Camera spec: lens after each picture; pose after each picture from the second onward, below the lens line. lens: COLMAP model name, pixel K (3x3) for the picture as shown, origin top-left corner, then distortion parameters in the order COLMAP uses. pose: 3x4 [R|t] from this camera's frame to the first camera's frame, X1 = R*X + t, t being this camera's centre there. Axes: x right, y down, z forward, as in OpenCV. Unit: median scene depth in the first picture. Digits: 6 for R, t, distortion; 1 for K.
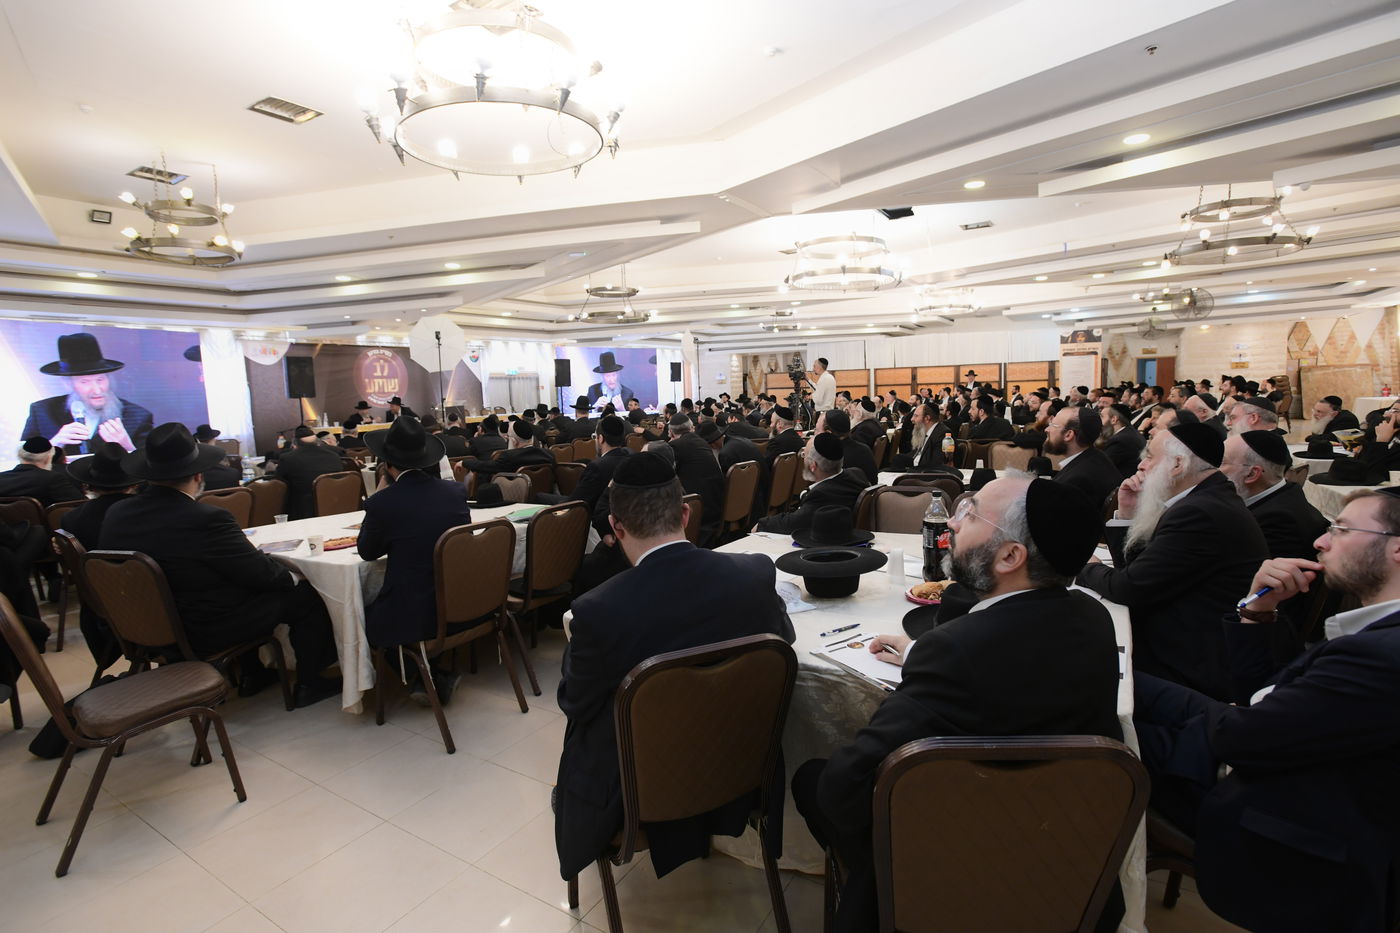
lens RADIAL K [[674.9, 0, 700.0], [0, 674.9, 466.5], [0, 0, 1]] dist [-0.063493, 0.022073]
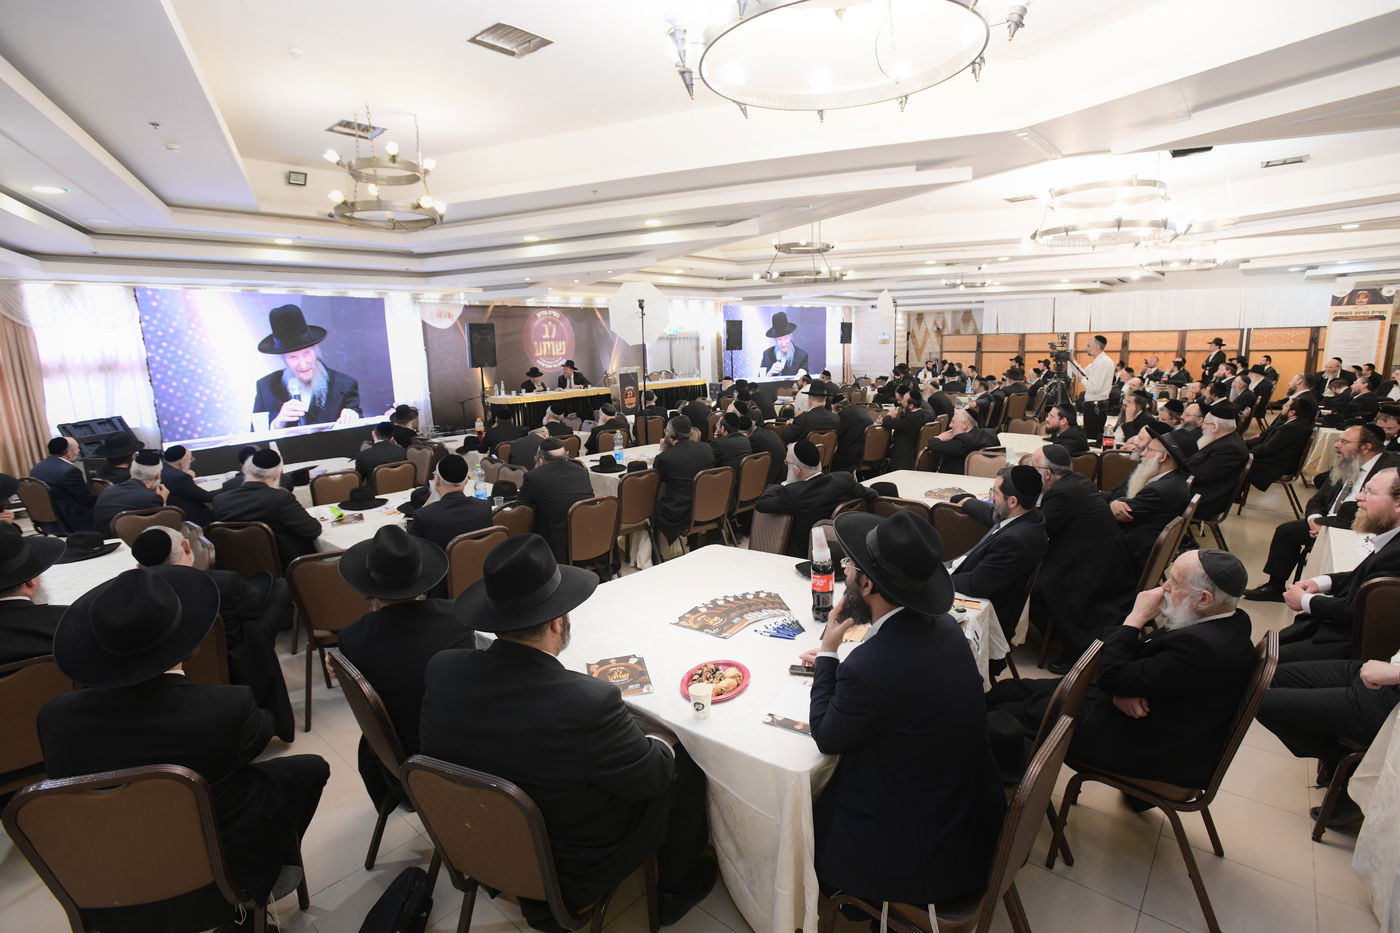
lens RADIAL K [[674.9, 0, 700.0], [0, 674.9, 466.5], [0, 0, 1]] dist [-0.063493, 0.022073]
pose [[0.984949, 0.038919, -0.168405, -0.105893], [-0.026375, 0.996752, 0.076092, -0.034879], [0.170820, -0.070505, 0.982776, 0.082676]]
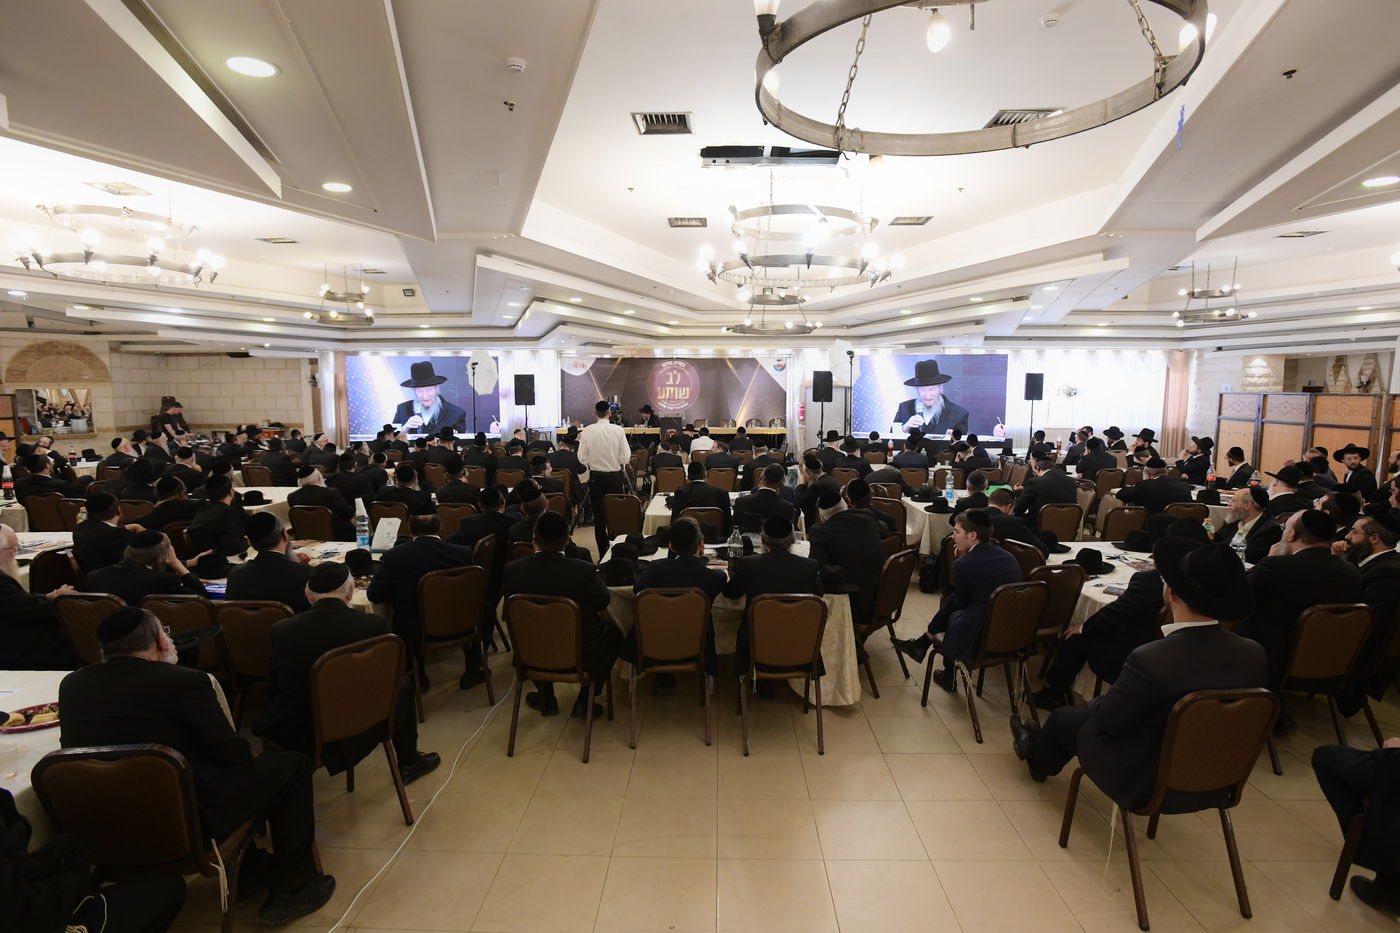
lens RADIAL K [[694.2, 0, 700.0], [0, 694.2, 466.5], [0, 0, 1]] dist [-0.064648, 0.028256]
pose [[0.507570, 0.131185, -0.851565, 0.625990], [-0.115670, 0.989769, 0.083532, -0.112129], [0.853811, 0.056102, 0.517551, 0.479151]]
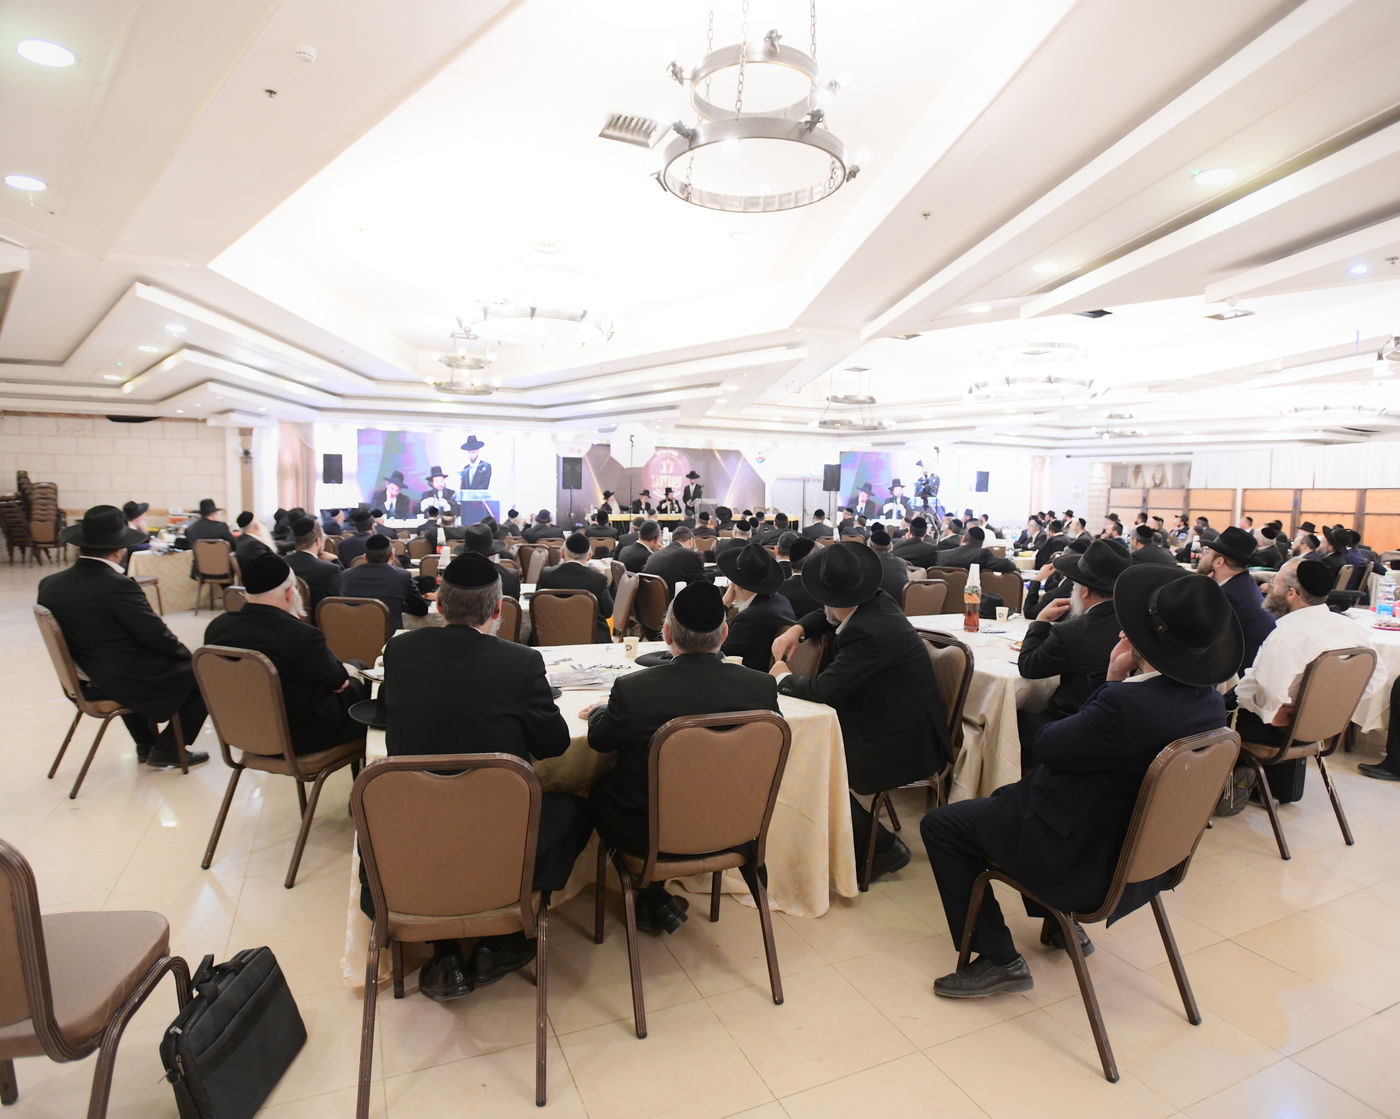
lens RADIAL K [[808.3, 0, 700.0], [0, 808.3, 559.5], [0, 0, 1]] dist [-0.079834, 0.039633]
pose [[0.825577, 0.093898, -0.556422, 0.378503], [-0.109895, 0.993932, 0.004677, -0.003454], [0.553485, 0.057287, 0.830887, -0.108919]]
